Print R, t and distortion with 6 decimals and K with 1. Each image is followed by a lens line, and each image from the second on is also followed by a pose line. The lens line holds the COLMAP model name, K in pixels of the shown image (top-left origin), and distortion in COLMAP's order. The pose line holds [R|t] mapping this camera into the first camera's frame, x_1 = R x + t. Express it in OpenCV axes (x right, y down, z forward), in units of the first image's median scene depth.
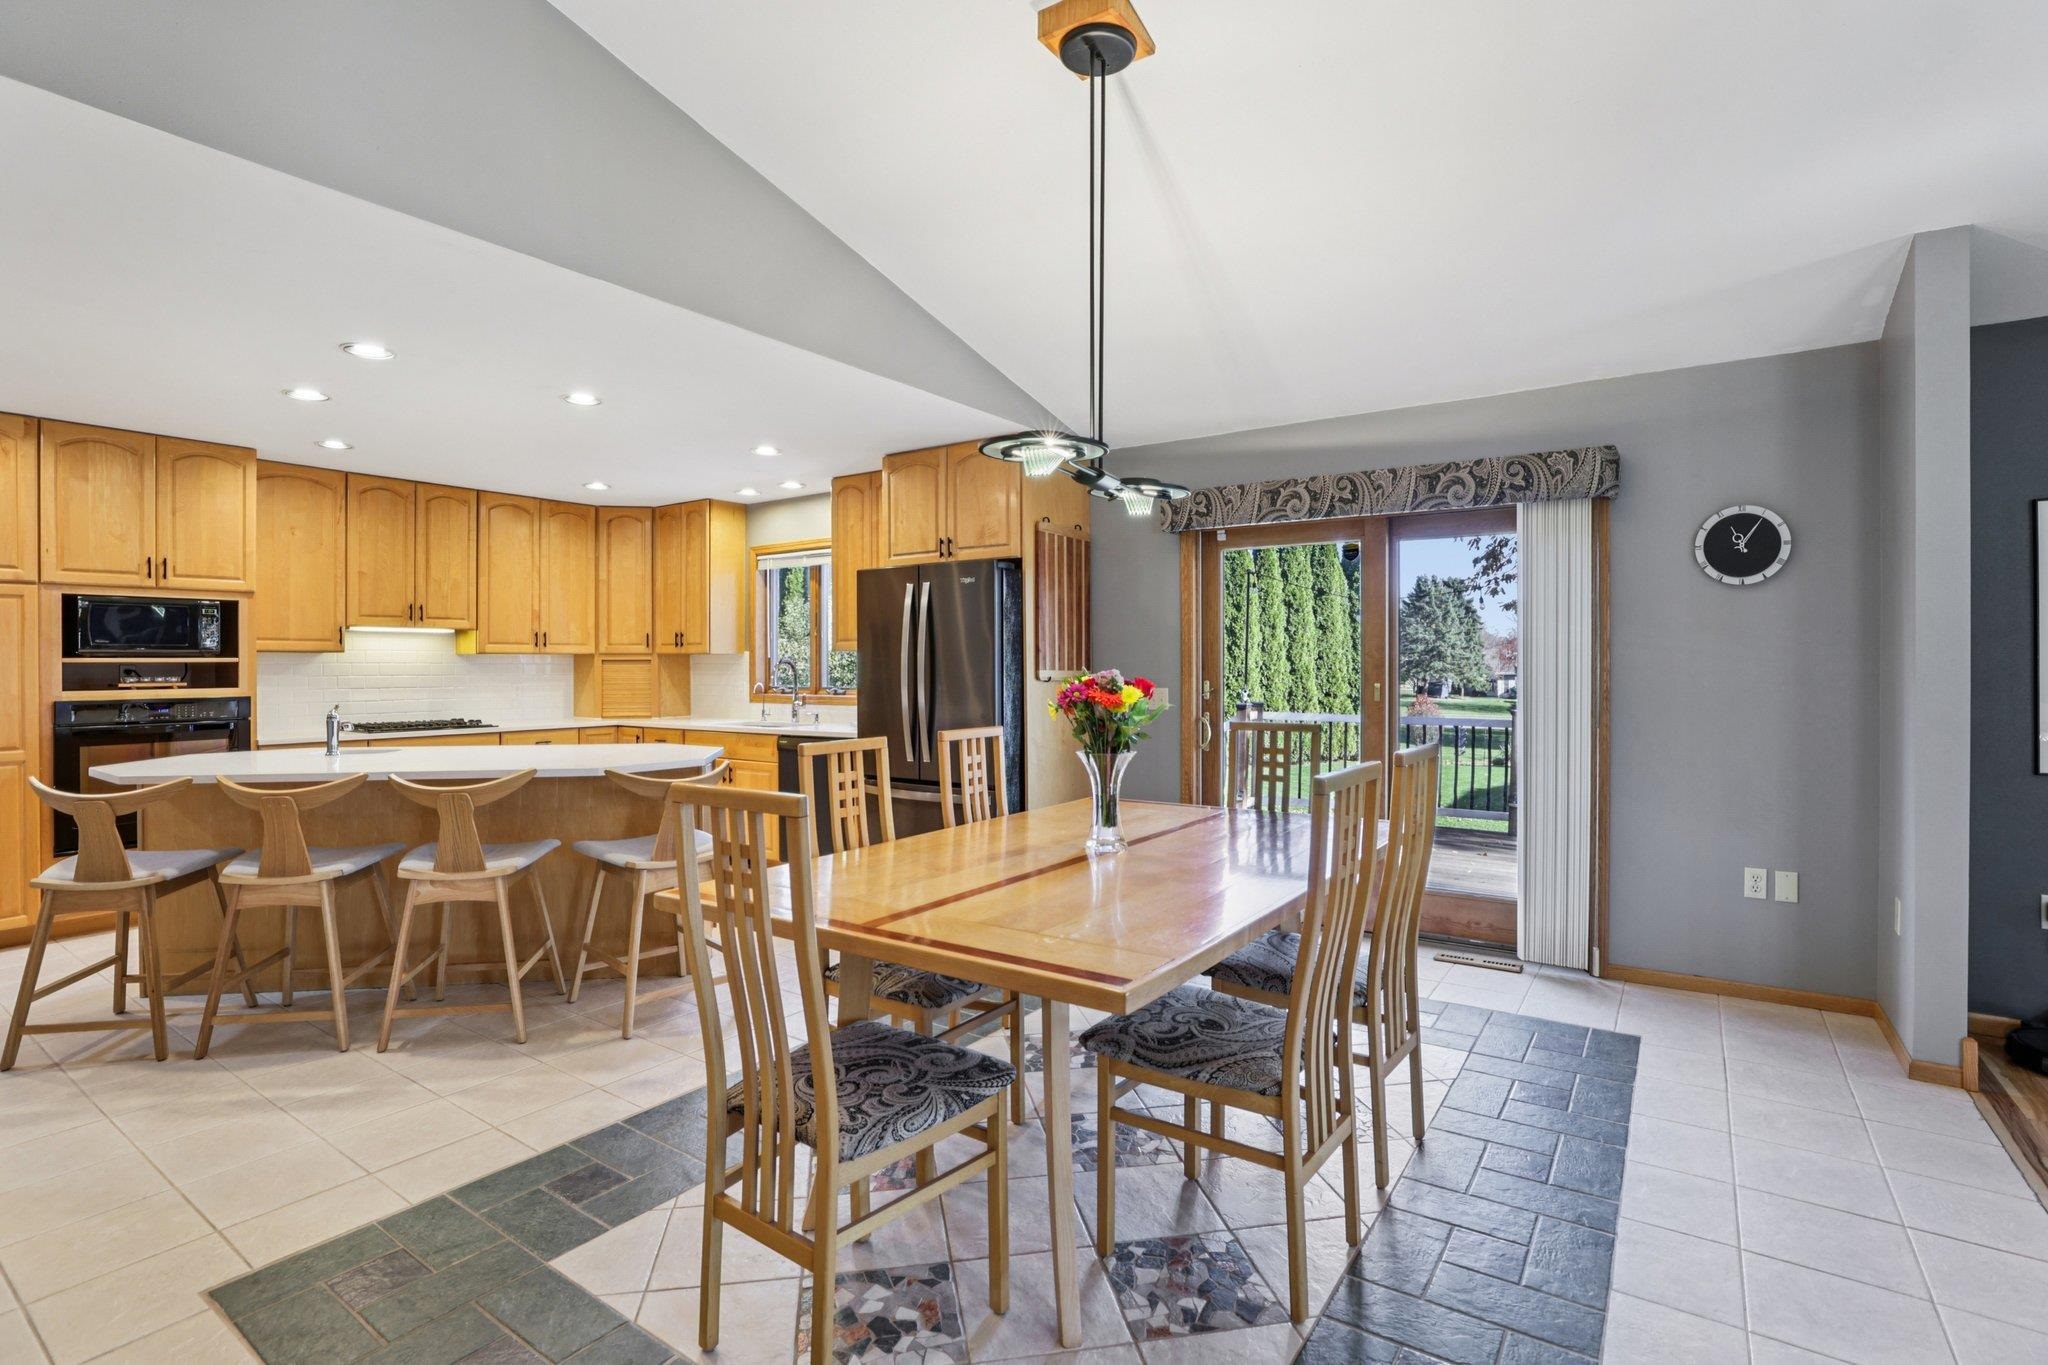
lens RADIAL K [[963.5, 0, 1016.4], [0, 963.5, 670.1], [0, 0, 1]] dist [-0.043526, 0.012565]
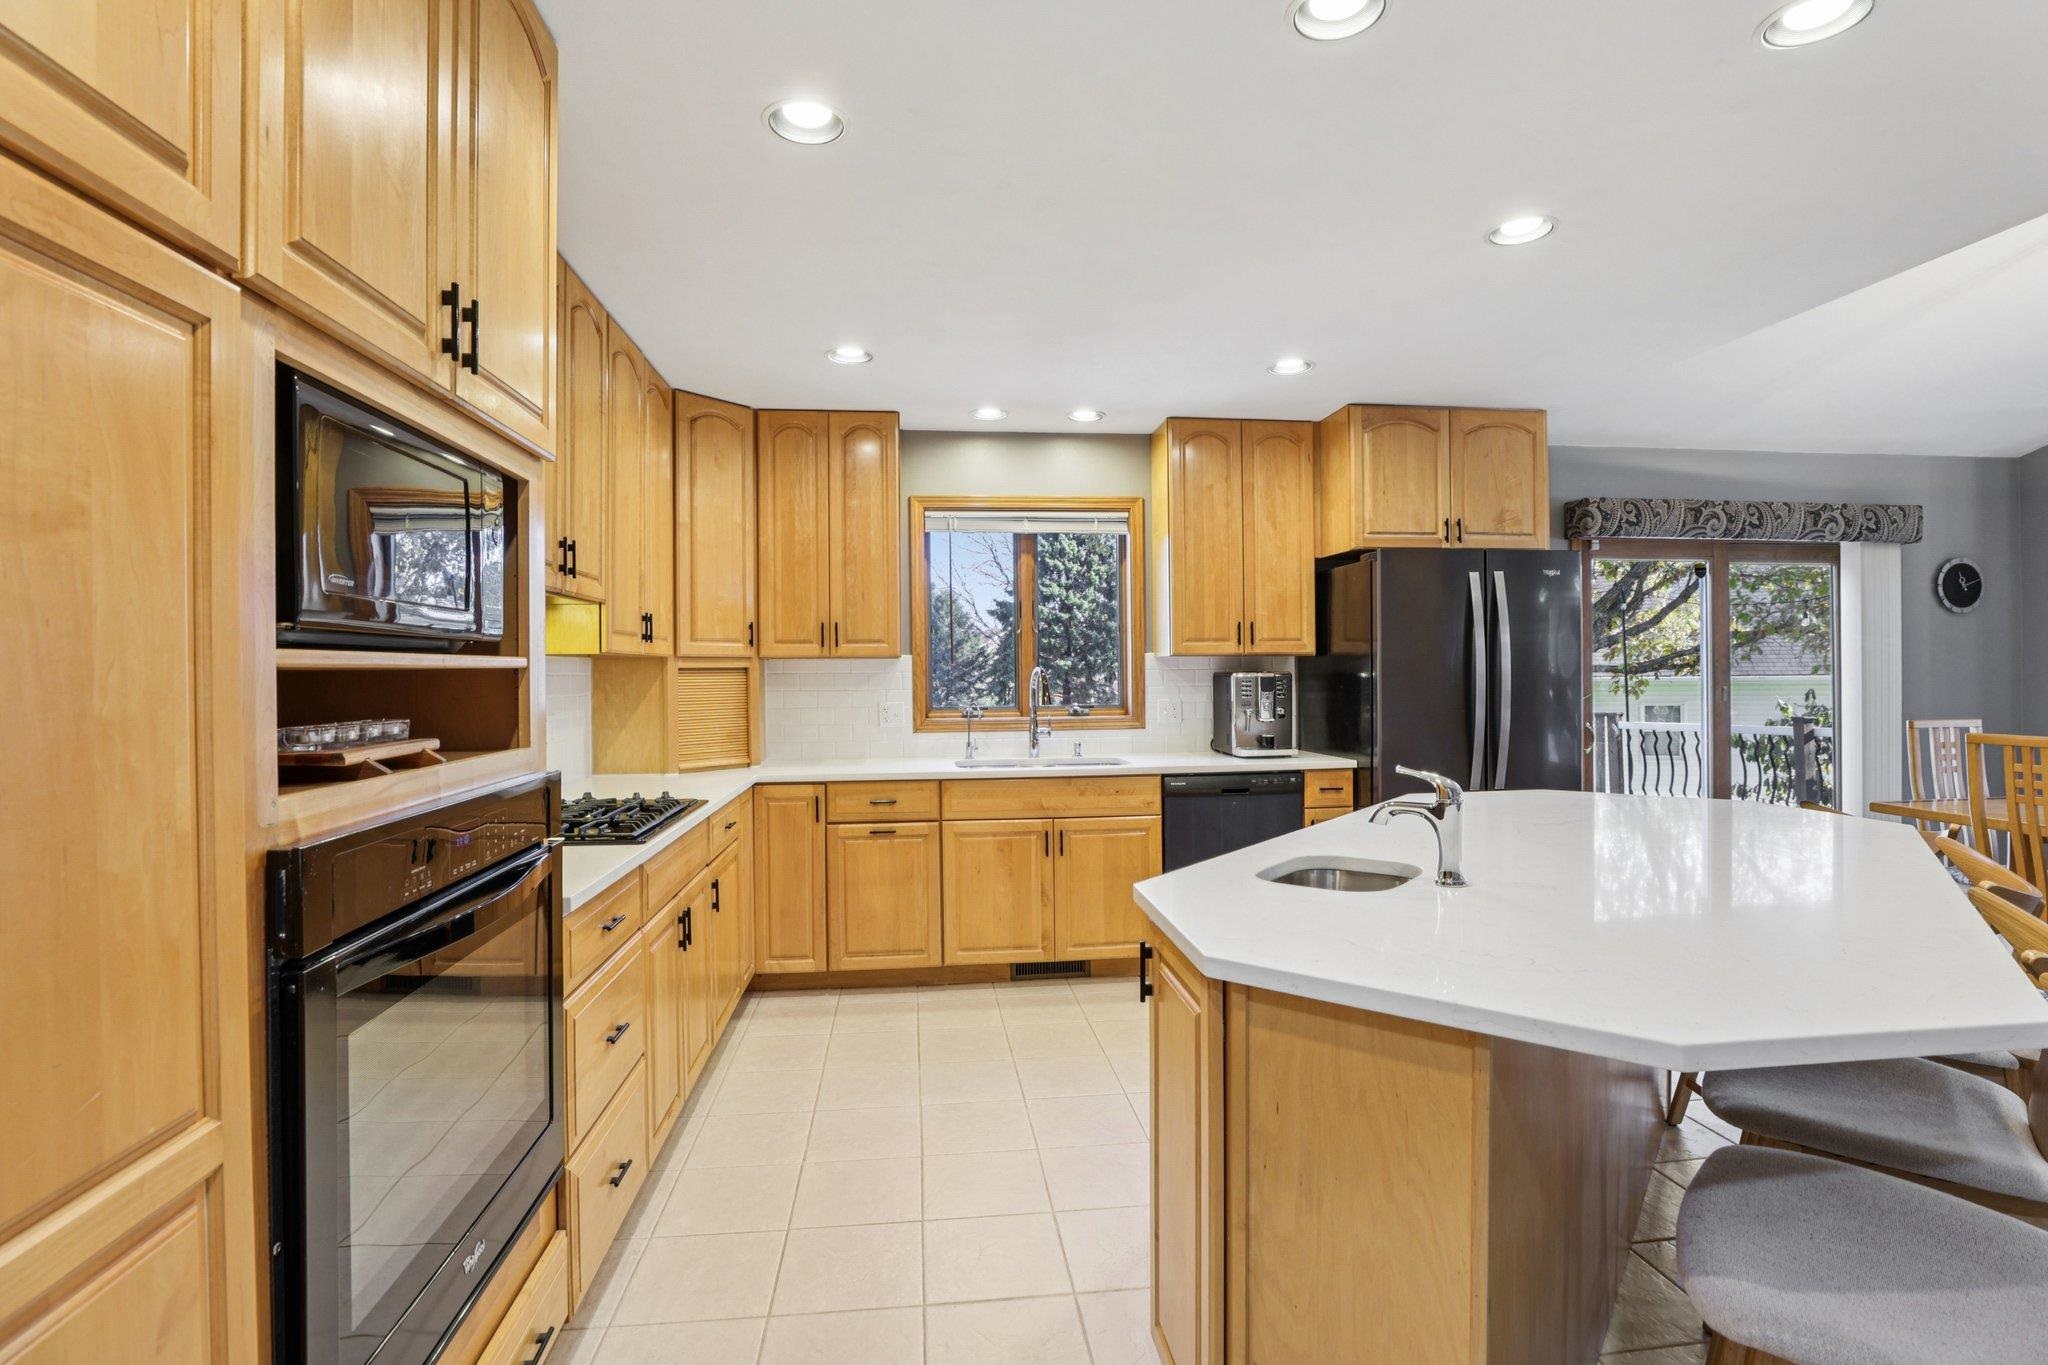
lens RADIAL K [[963.5, 0, 1036.6], [0, 963.5, 674.6], [0, 0, 1]] dist [-0.043526, 0.012565]
pose [[0.751564, -0.004911, 0.659642, -0.905941], [0.010087, 0.999941, -0.004048, -0.003429], [-0.659583, 0.009696, 0.751569, 0.632065]]
